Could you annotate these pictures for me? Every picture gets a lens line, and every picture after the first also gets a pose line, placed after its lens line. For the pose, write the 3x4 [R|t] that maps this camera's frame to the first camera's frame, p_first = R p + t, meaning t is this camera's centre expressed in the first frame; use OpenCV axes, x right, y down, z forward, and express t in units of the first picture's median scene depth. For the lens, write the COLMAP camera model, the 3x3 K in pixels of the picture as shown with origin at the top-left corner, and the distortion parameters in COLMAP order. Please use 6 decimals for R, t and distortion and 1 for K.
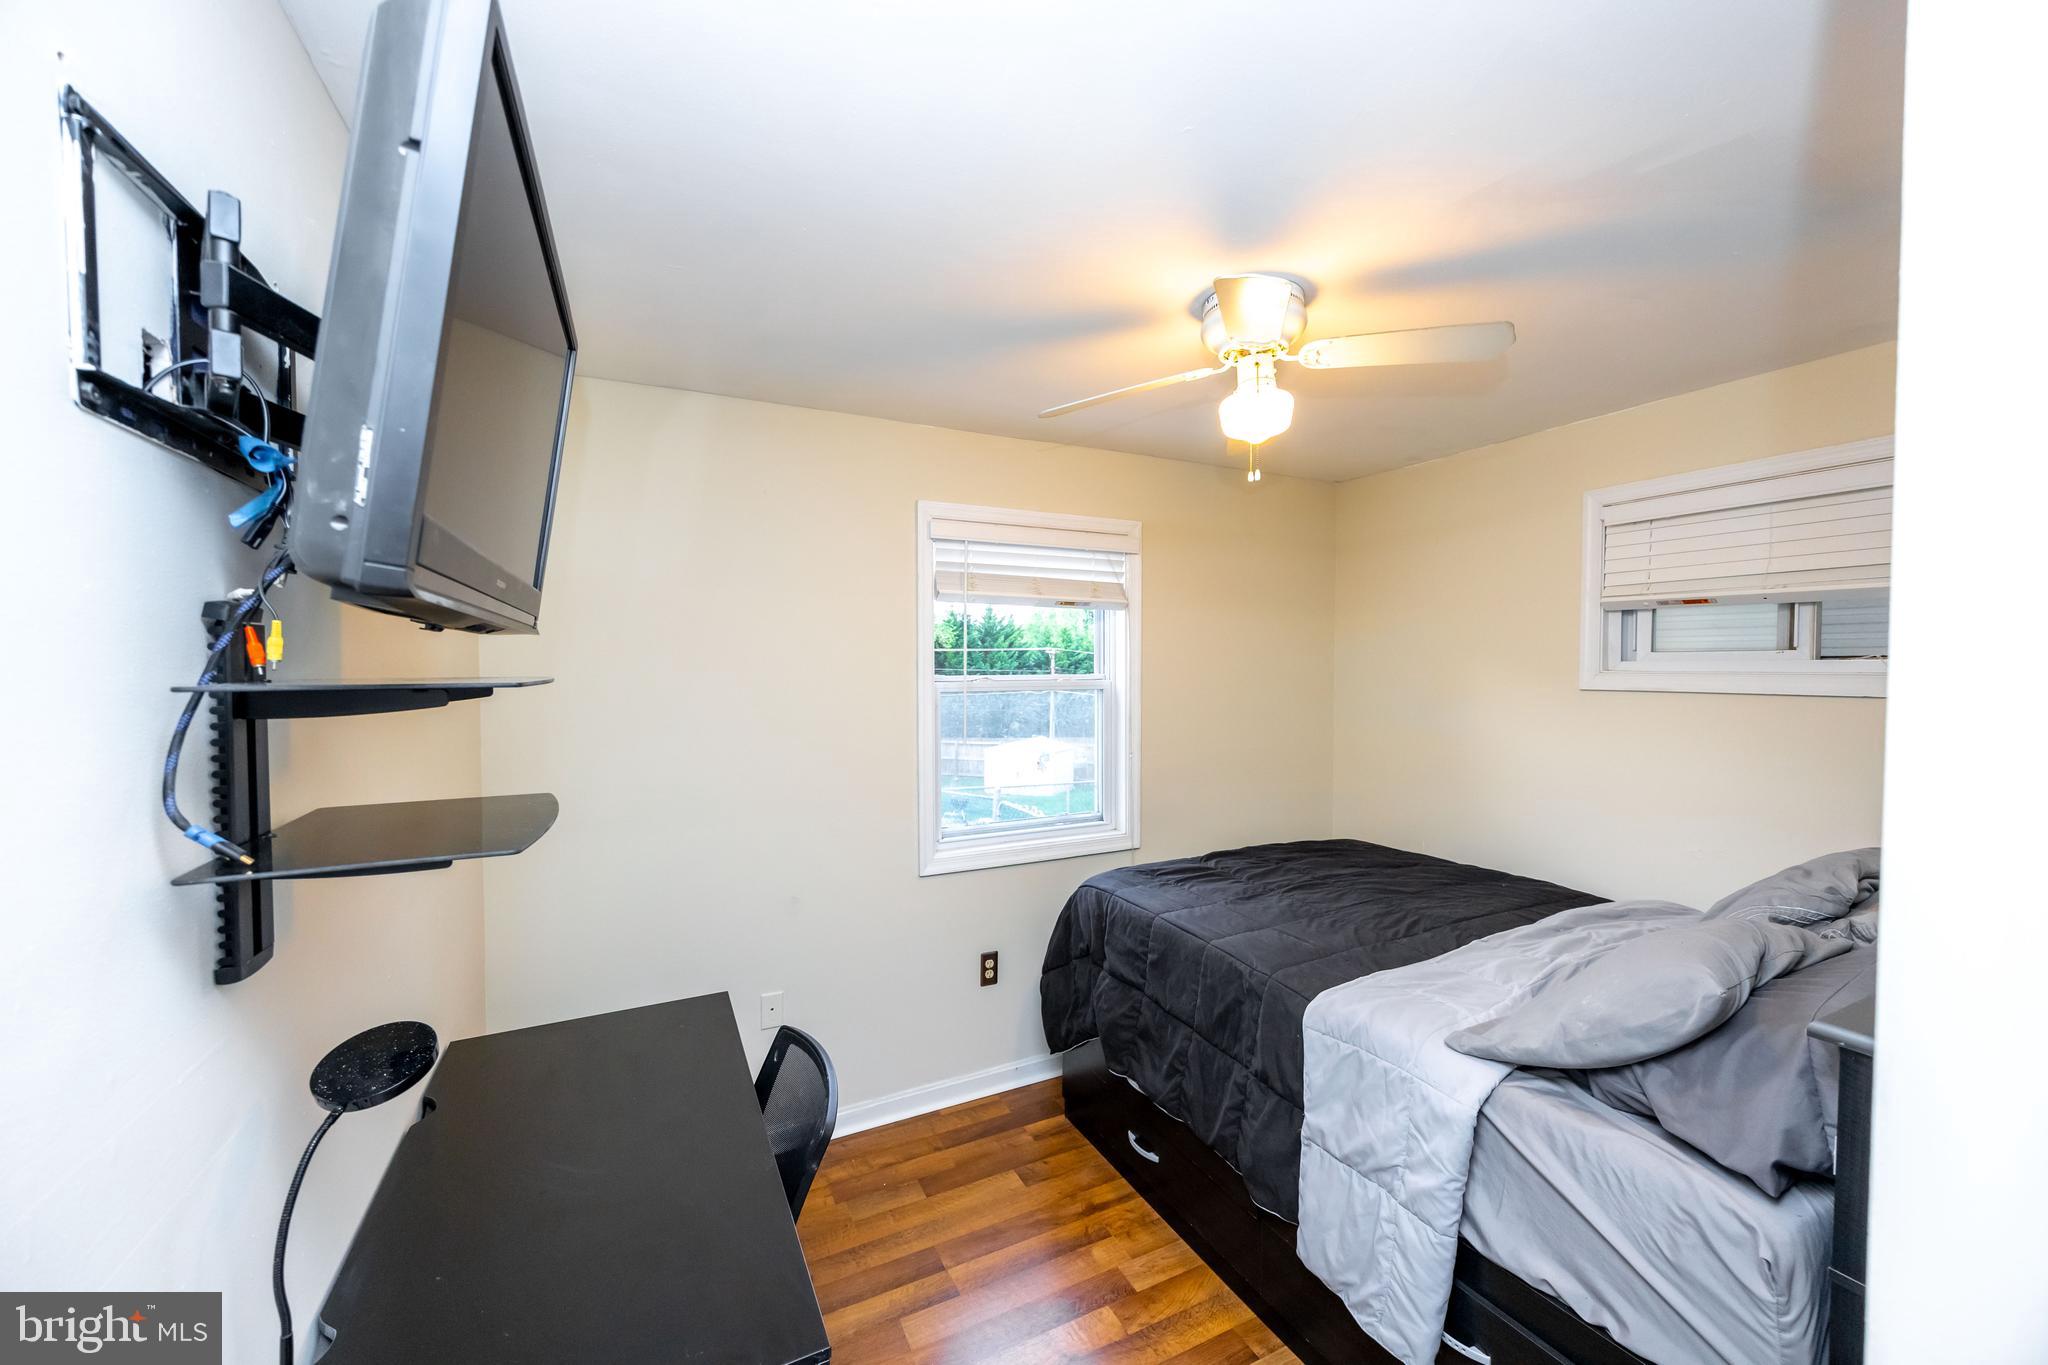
lens RADIAL K [[778.2, 0, 1025.6], [0, 778.2, 682.1], [0, 0, 1]] dist [-0.001931, -0.000276]
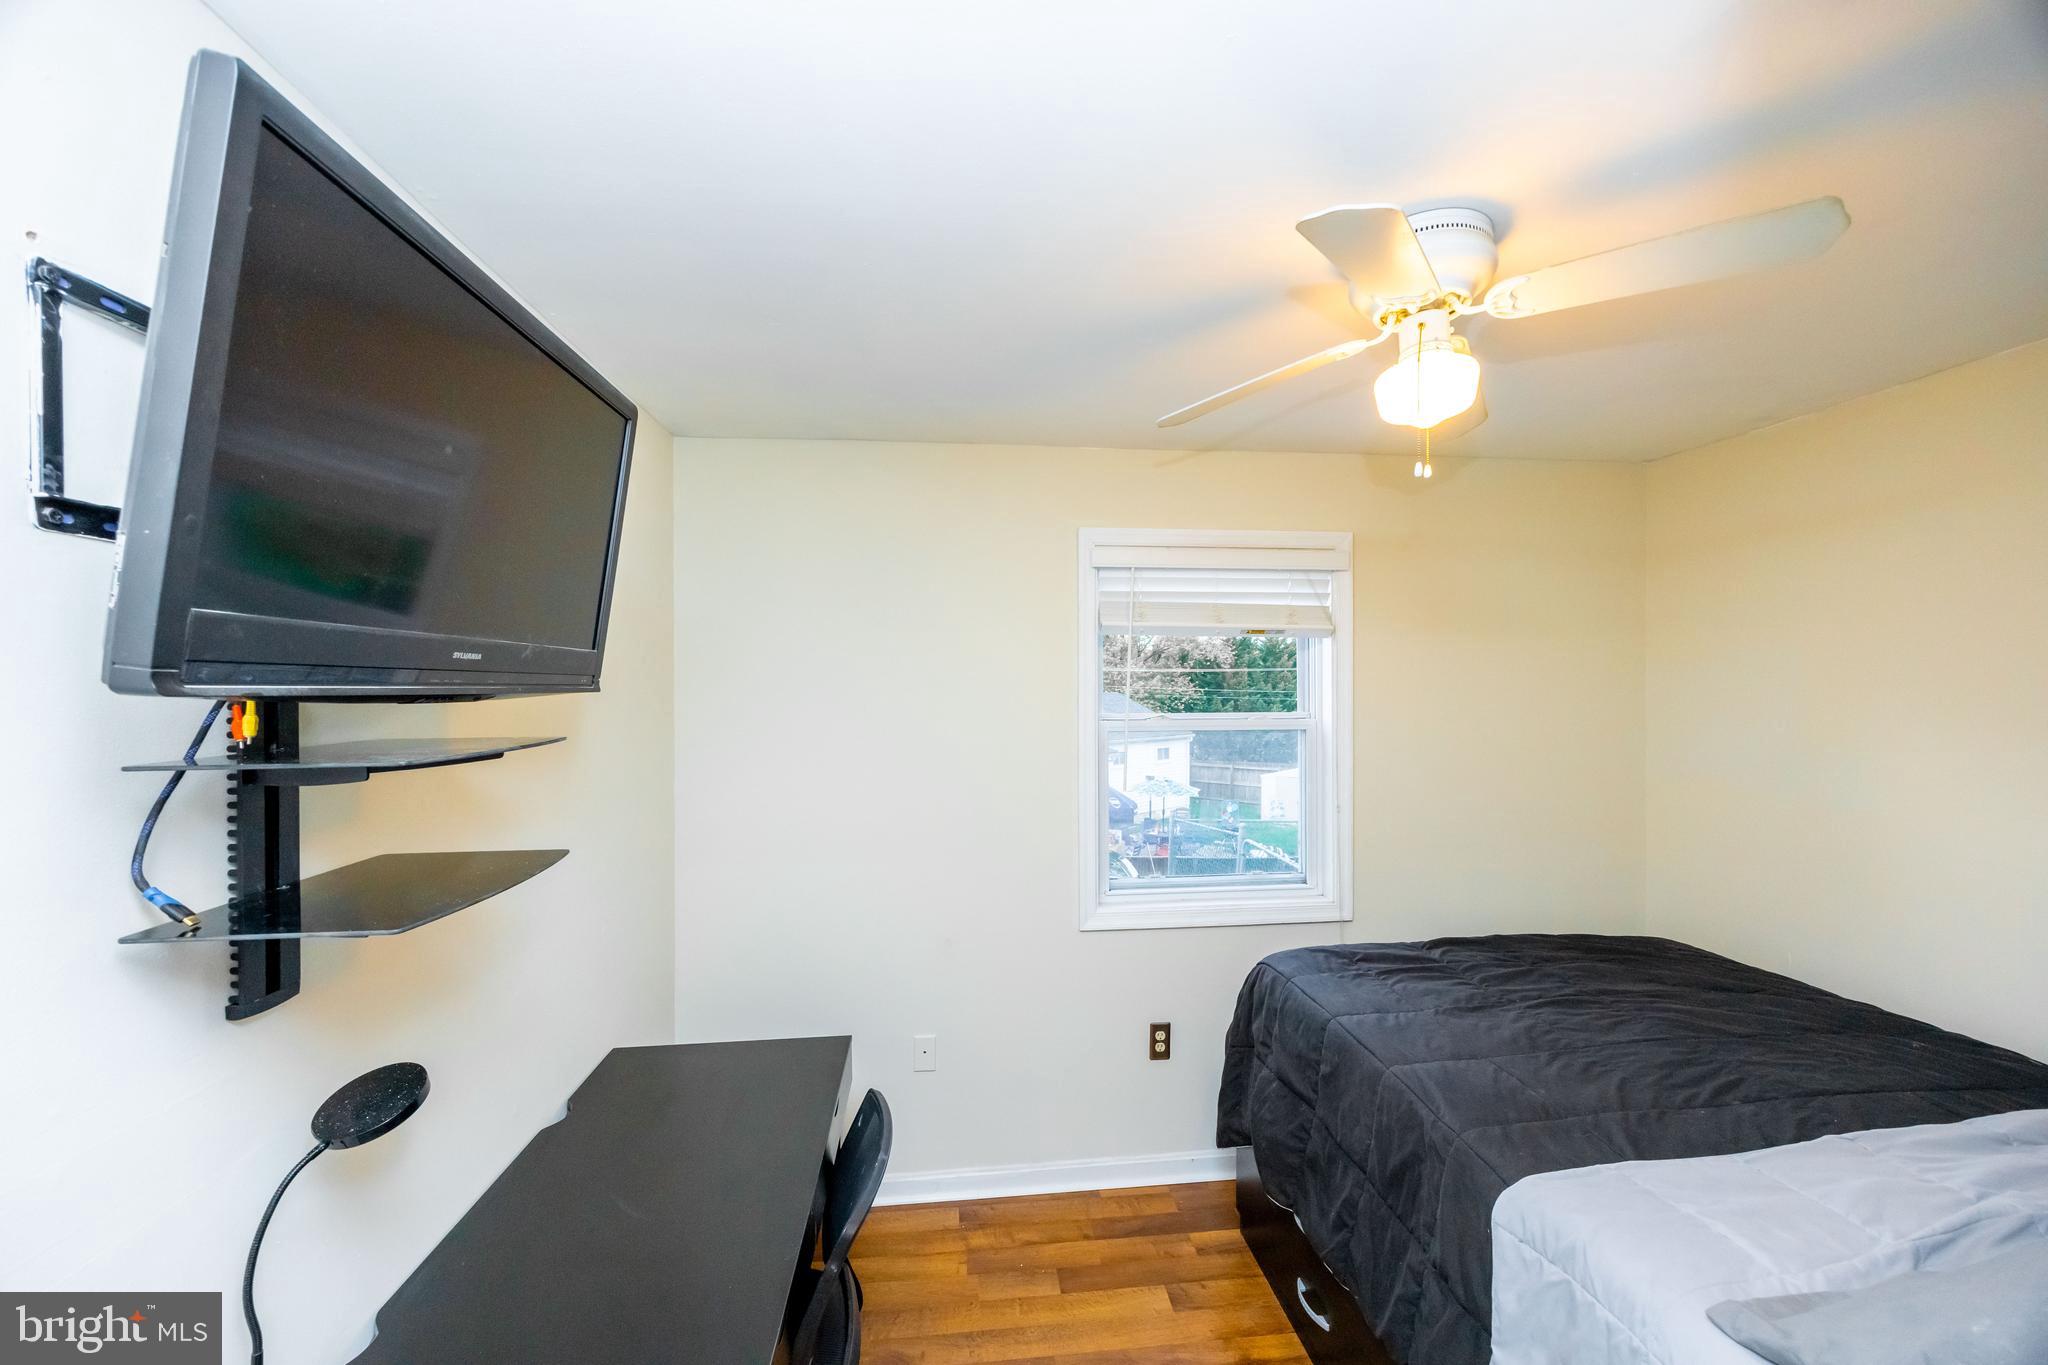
lens RADIAL K [[778.2, 0, 1023.6], [0, 778.2, 682.7], [0, 0, 1]] dist [-0.001931, -0.000276]
pose [[0.934796, -0.002567, -0.355175, 0.174268], [-0.006104, 0.999710, -0.023292, -0.031940], [0.355132, 0.023942, 0.934510, 0.133521]]
